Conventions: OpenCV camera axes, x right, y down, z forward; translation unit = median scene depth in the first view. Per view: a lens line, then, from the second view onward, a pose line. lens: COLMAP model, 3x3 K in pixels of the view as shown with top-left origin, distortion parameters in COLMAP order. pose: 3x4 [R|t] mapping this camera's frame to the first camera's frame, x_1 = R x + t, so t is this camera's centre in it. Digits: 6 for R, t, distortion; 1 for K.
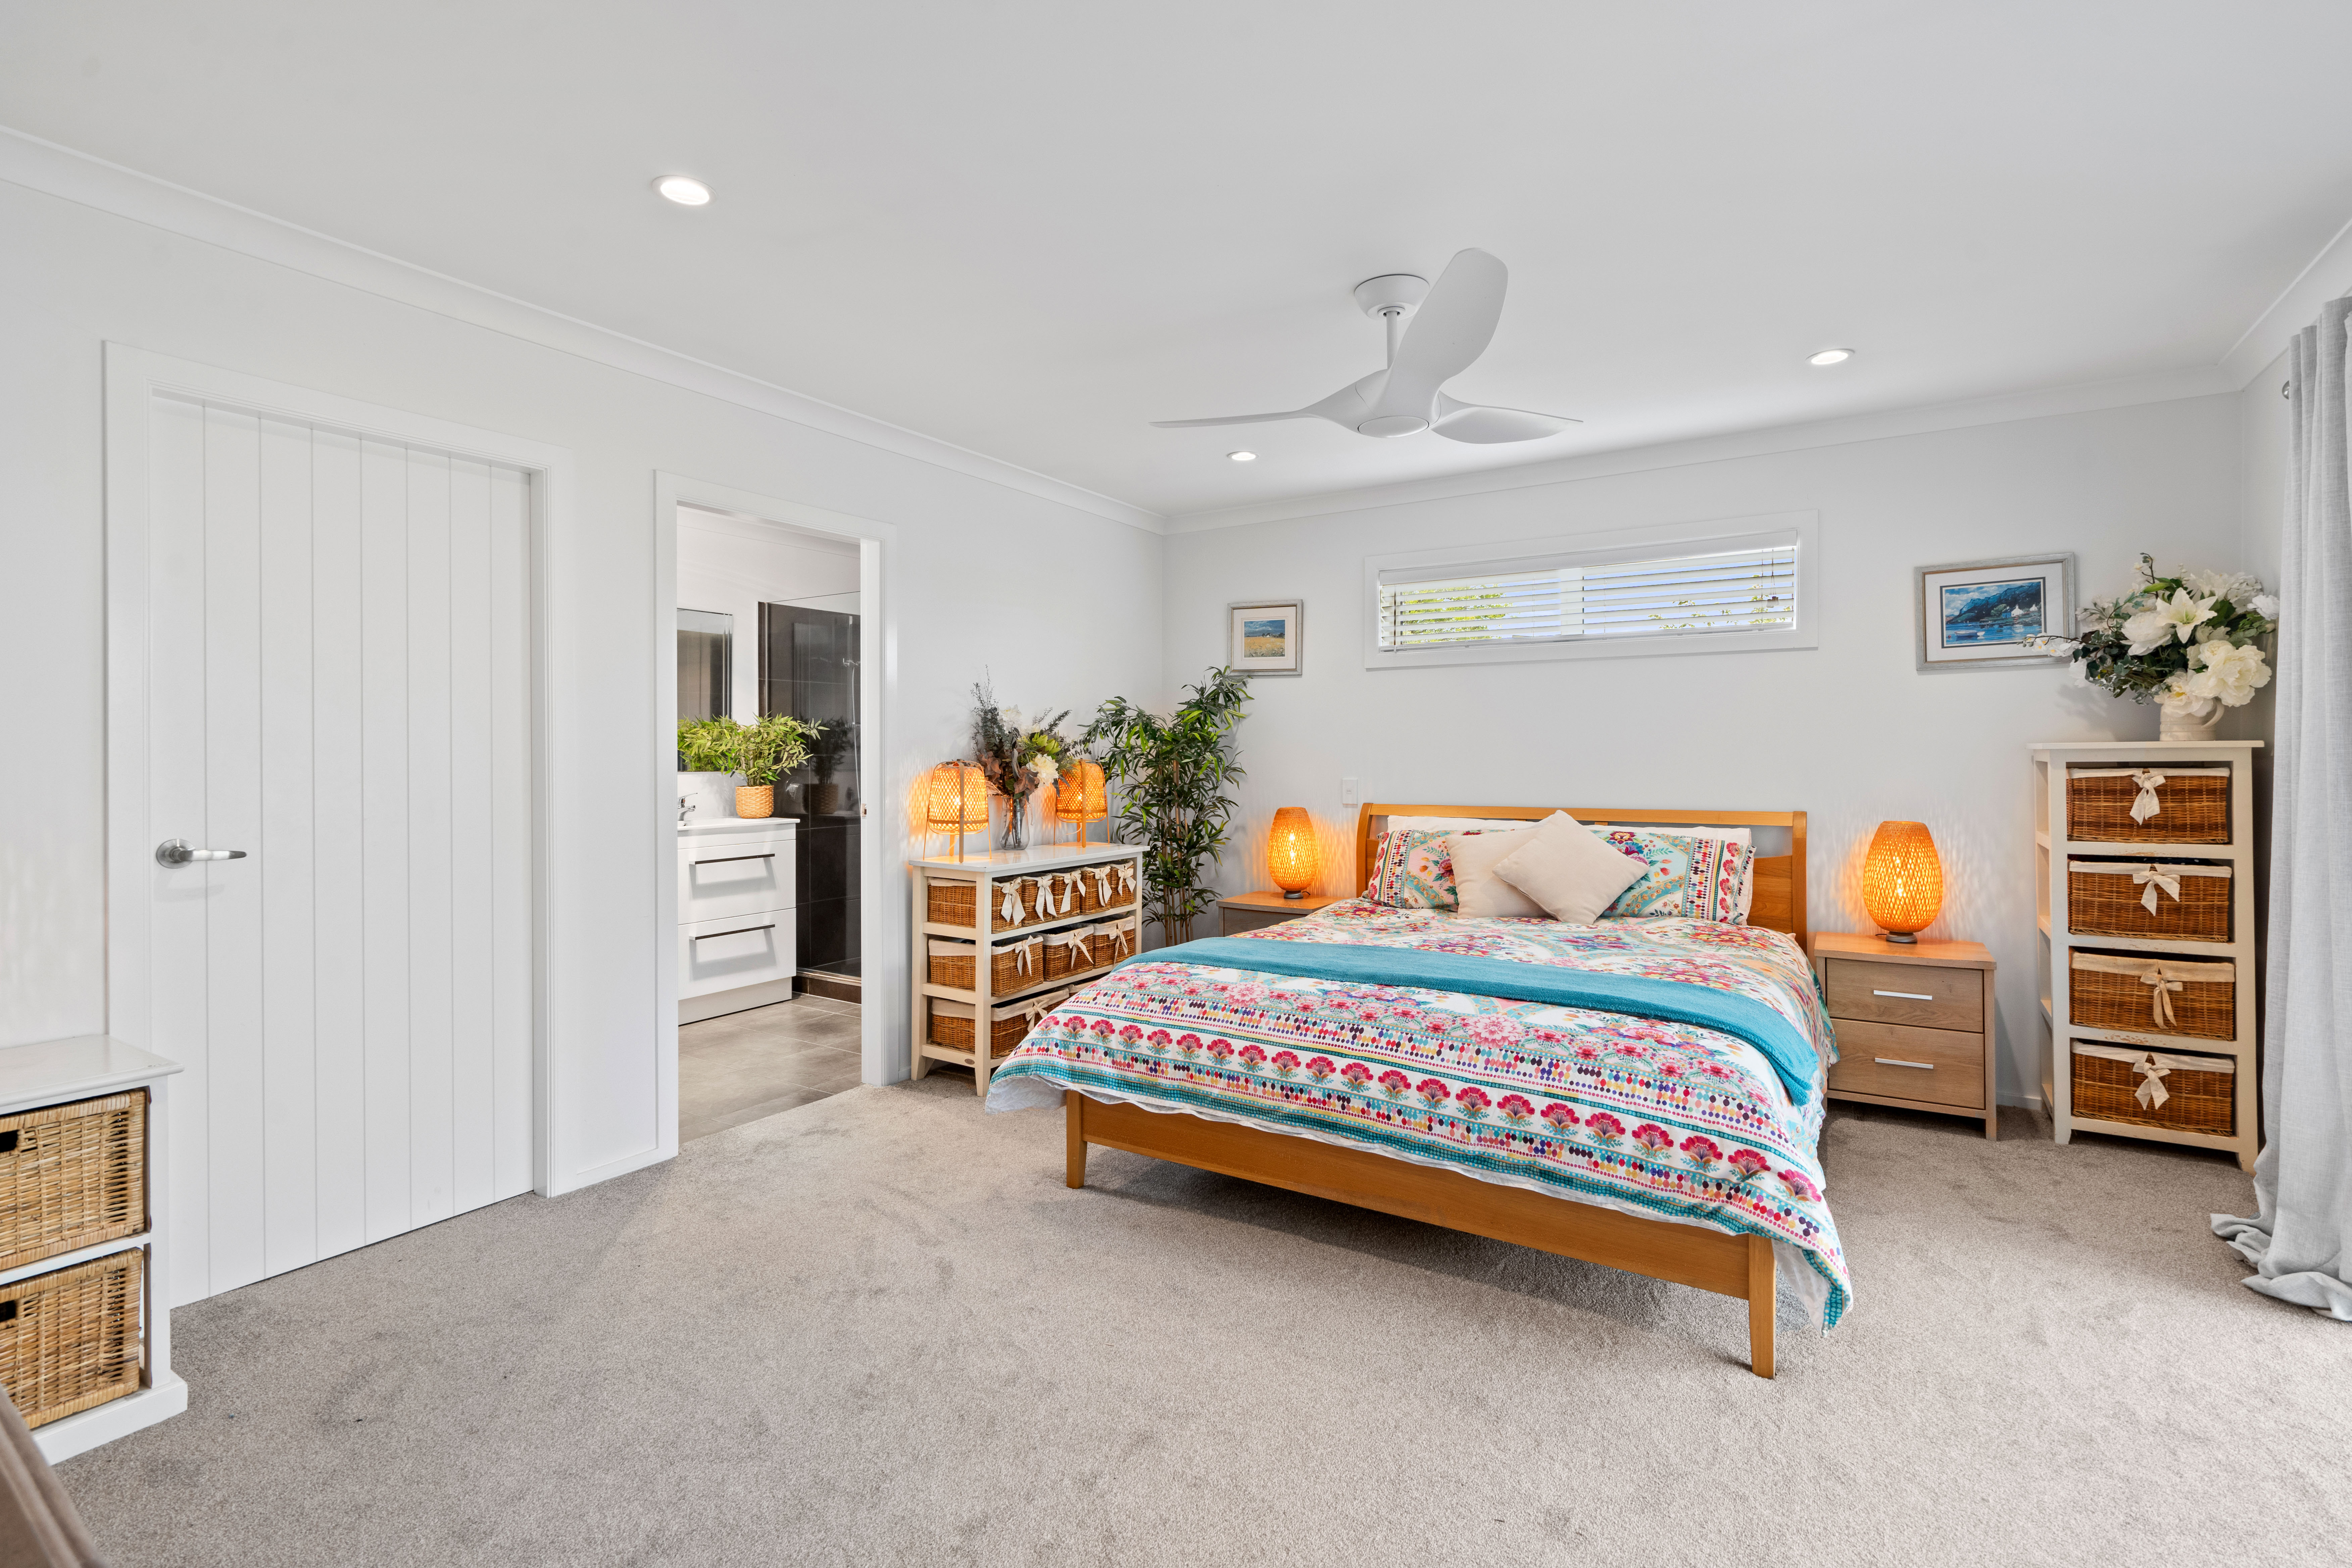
lens RADIAL K [[1100.4, 0, 1162.3], [0, 1100.4, 748.8], [0, 0, 1]] dist [0.000242, 0.000415]
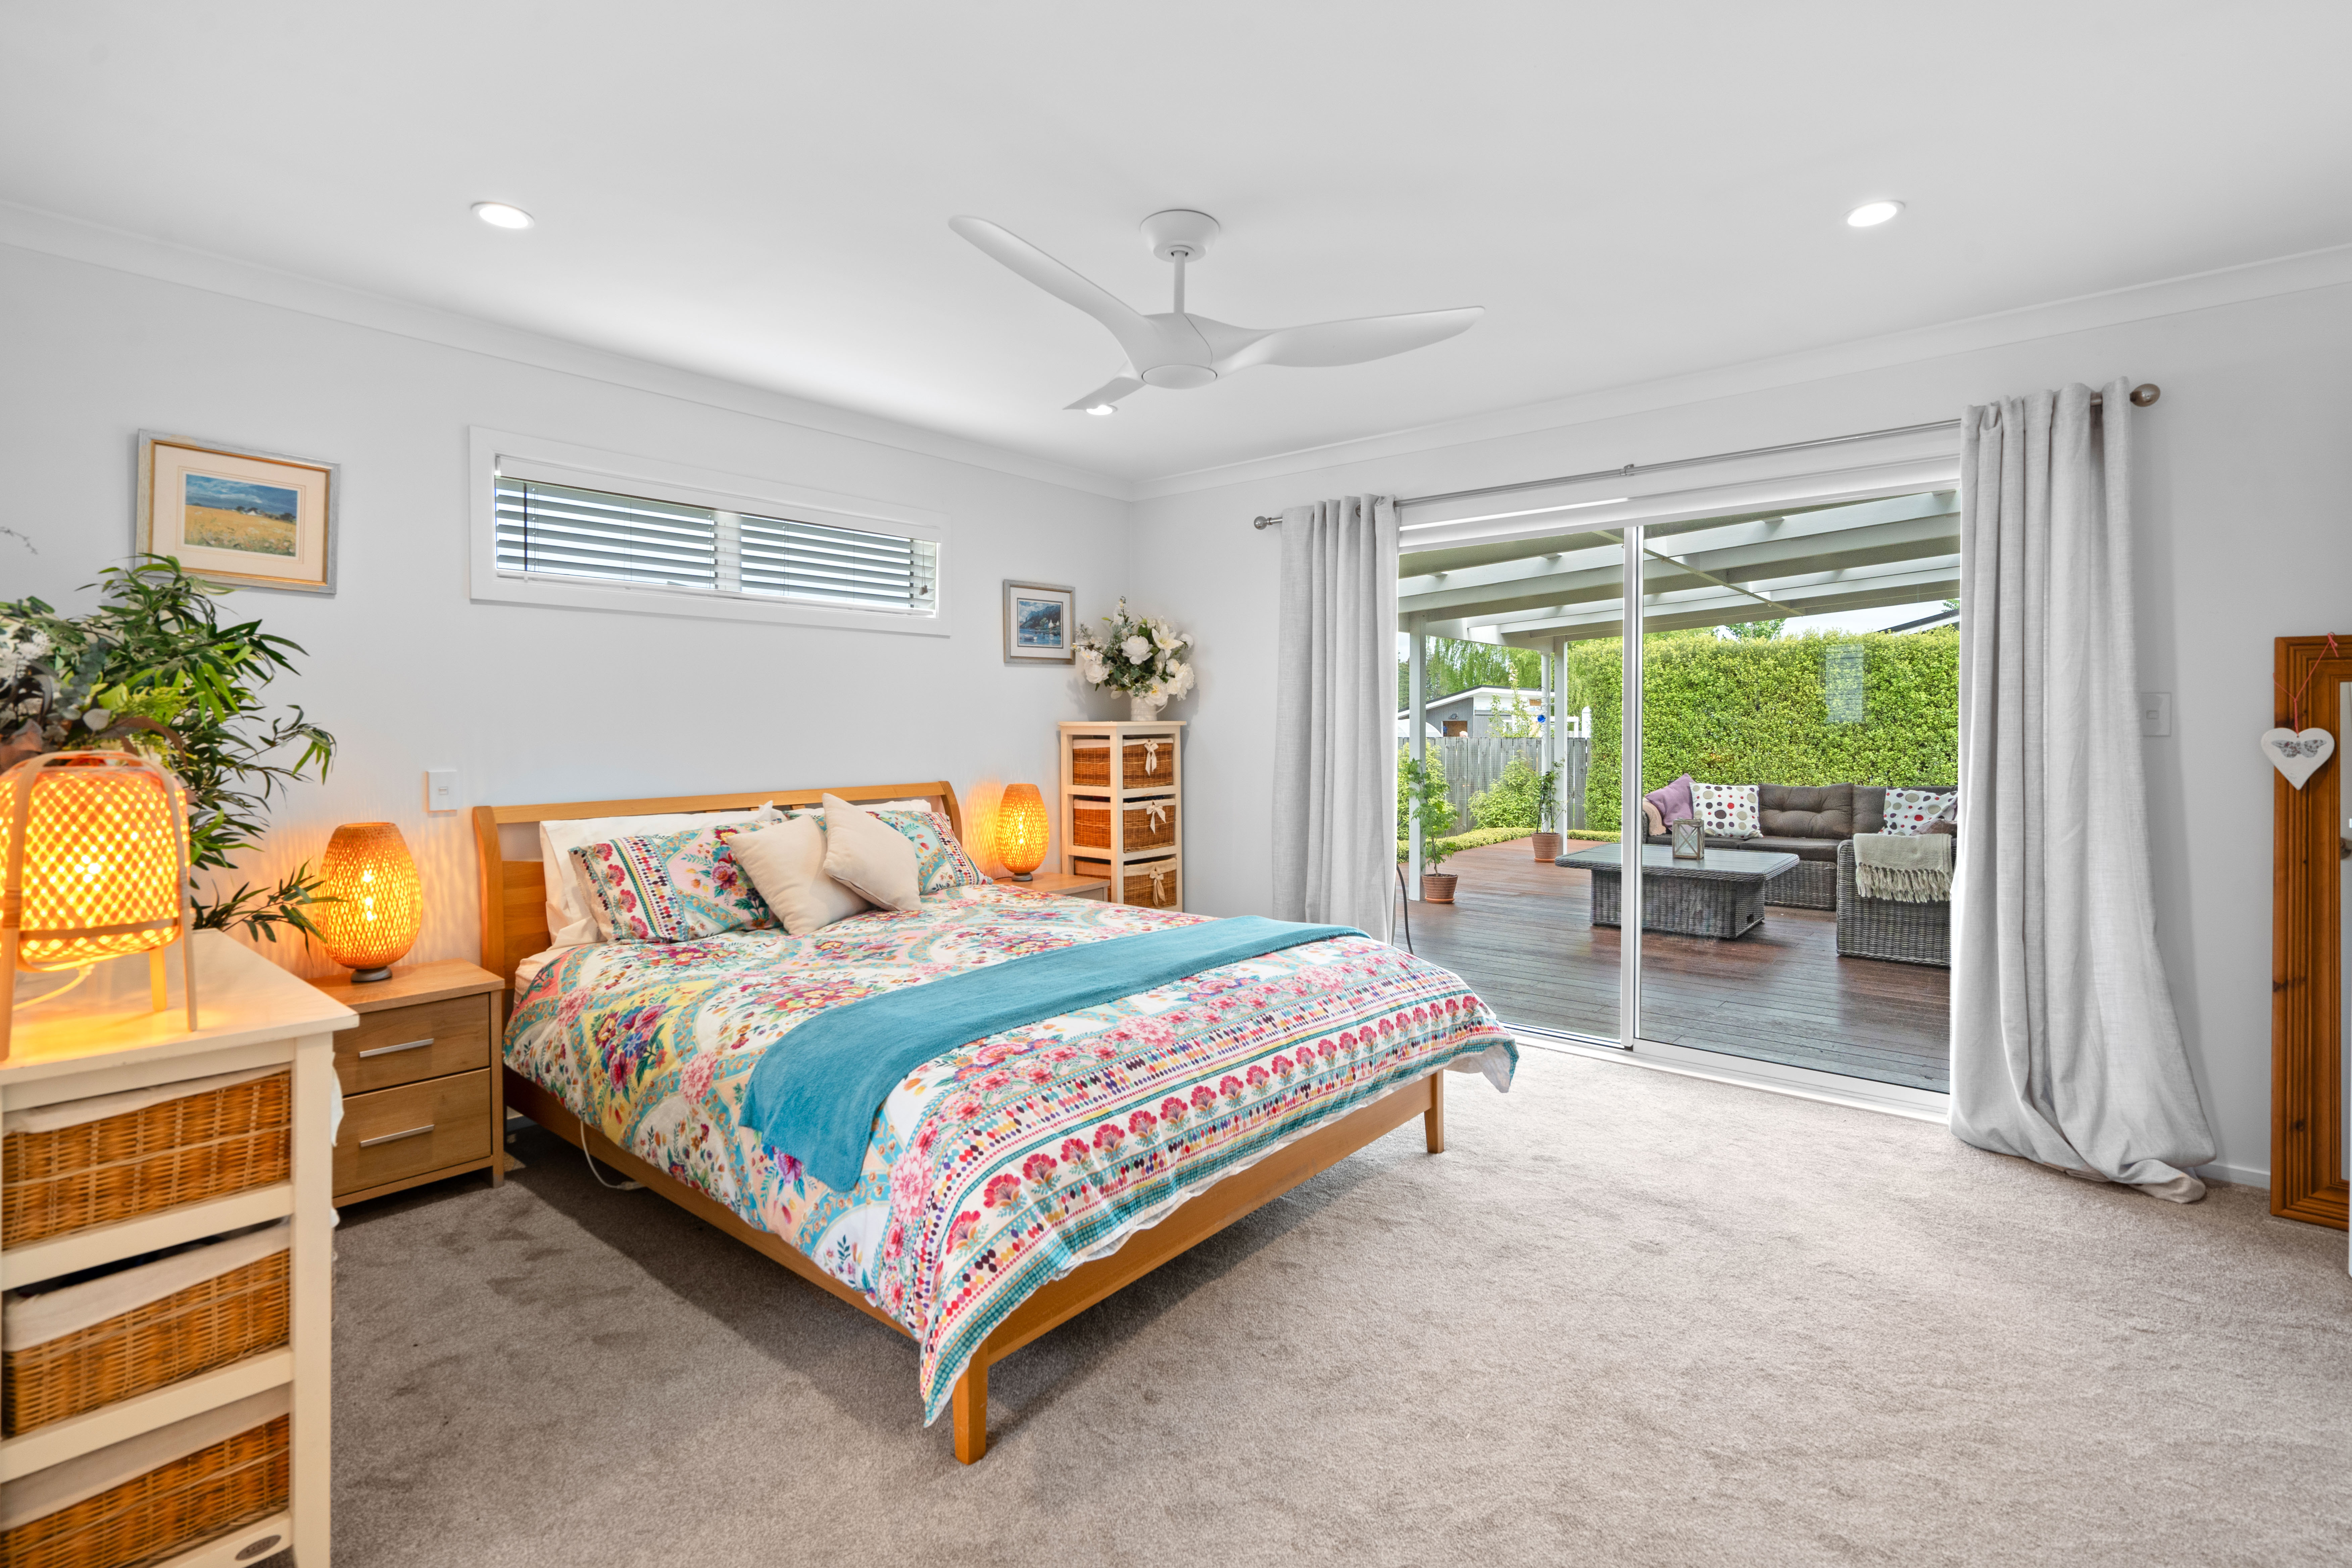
lens RADIAL K [[1100.4, 0, 1162.3], [0, 1100.4, 748.8], [0, 0, 1]] dist [0.000242, 0.000415]
pose [[0.114394, -0.017743, 0.993277, -0.552416], [-0.001049, 0.999838, 0.017981, 0.003742], [-0.993435, -0.003098, 0.114357, 0.702319]]
